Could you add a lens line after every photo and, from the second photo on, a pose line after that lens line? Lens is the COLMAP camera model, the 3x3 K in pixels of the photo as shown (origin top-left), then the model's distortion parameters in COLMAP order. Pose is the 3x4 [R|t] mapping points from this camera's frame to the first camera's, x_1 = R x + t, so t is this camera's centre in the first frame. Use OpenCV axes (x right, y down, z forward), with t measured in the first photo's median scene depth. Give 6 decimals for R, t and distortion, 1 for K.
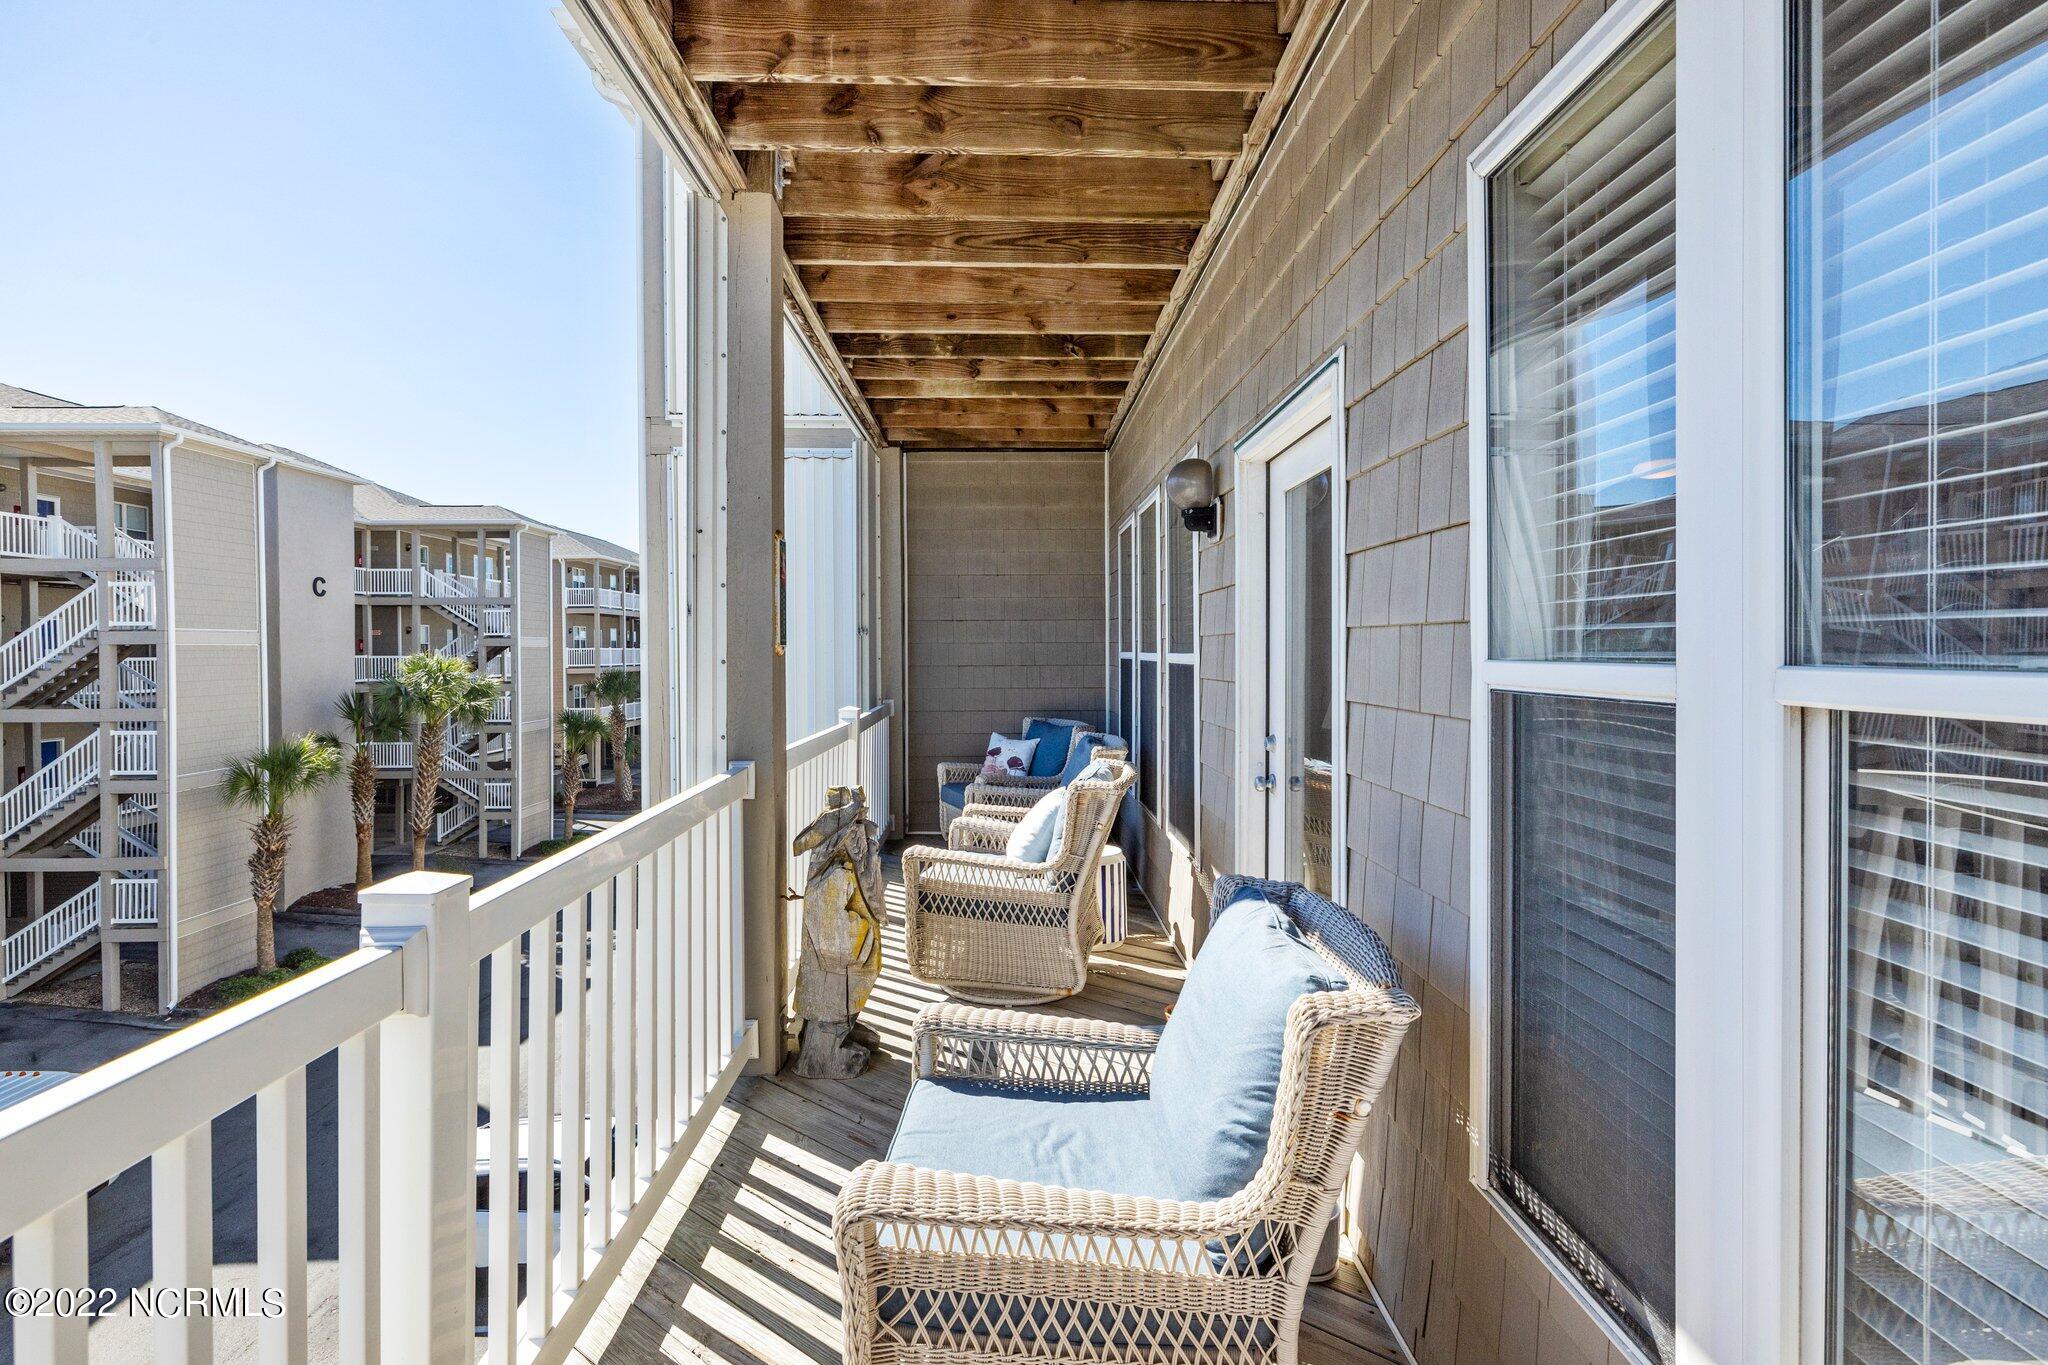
lens RADIAL K [[924.3, 0, 1026.8], [0, 924.3, 673.7], [0, 0, 1]] dist [-0.005382, -0.000187]
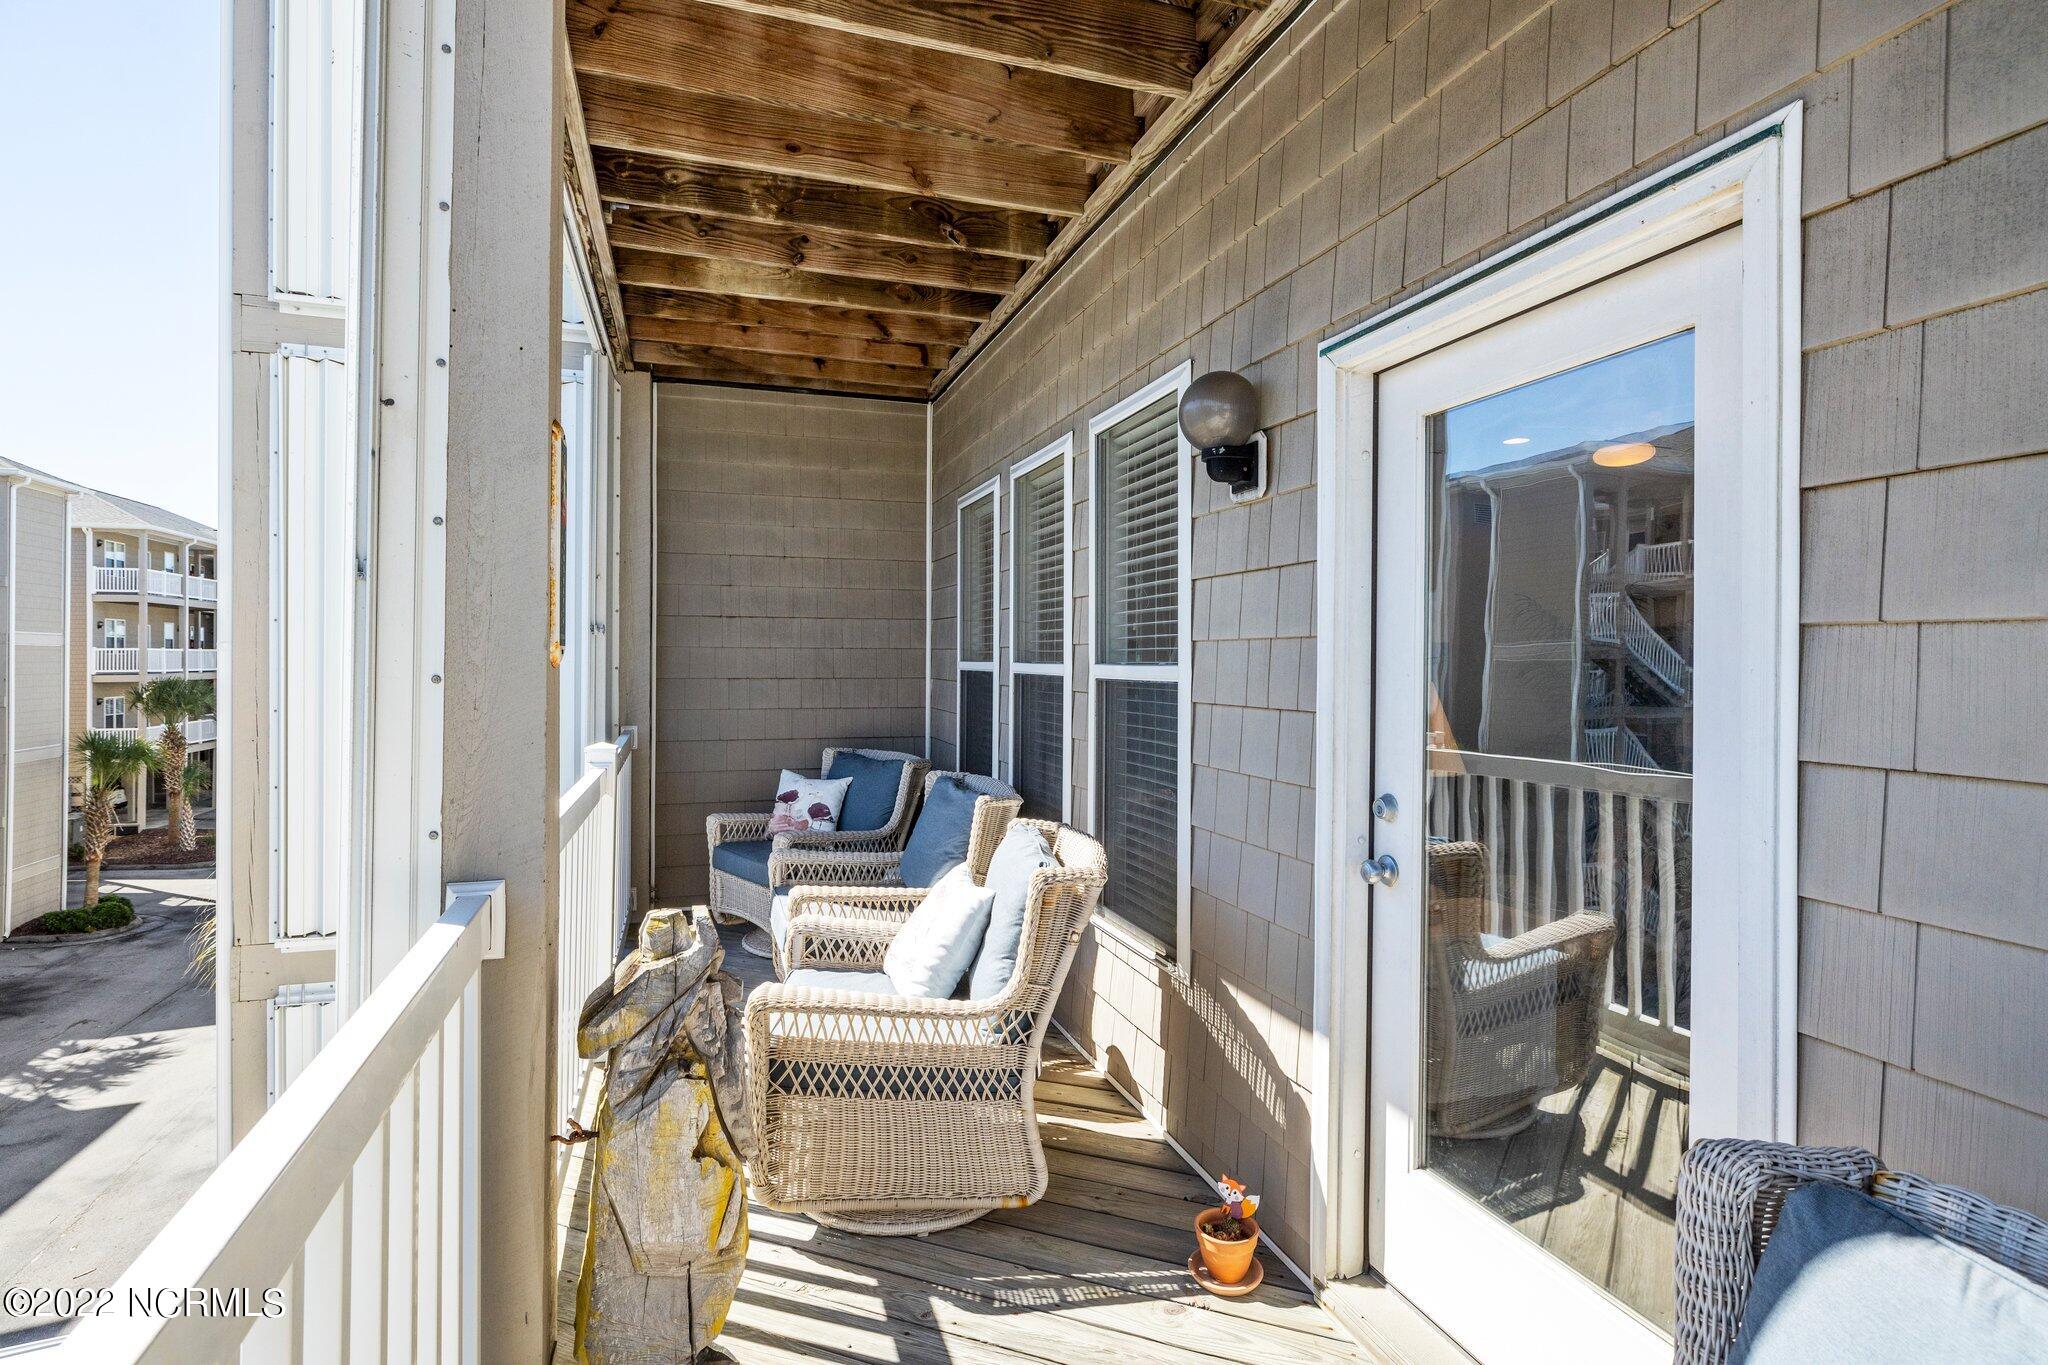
lens RADIAL K [[1004.4, 0, 1022.6], [0, 1004.4, 668.3], [0, 0, 1]] dist [-0.013230, 0.005038]
pose [[0.959006, 0.006732, 0.283305, -0.089823], [-0.002350, 0.999872, -0.015804, -0.005186], [-0.283375, 0.014491, 0.958900, 0.202721]]
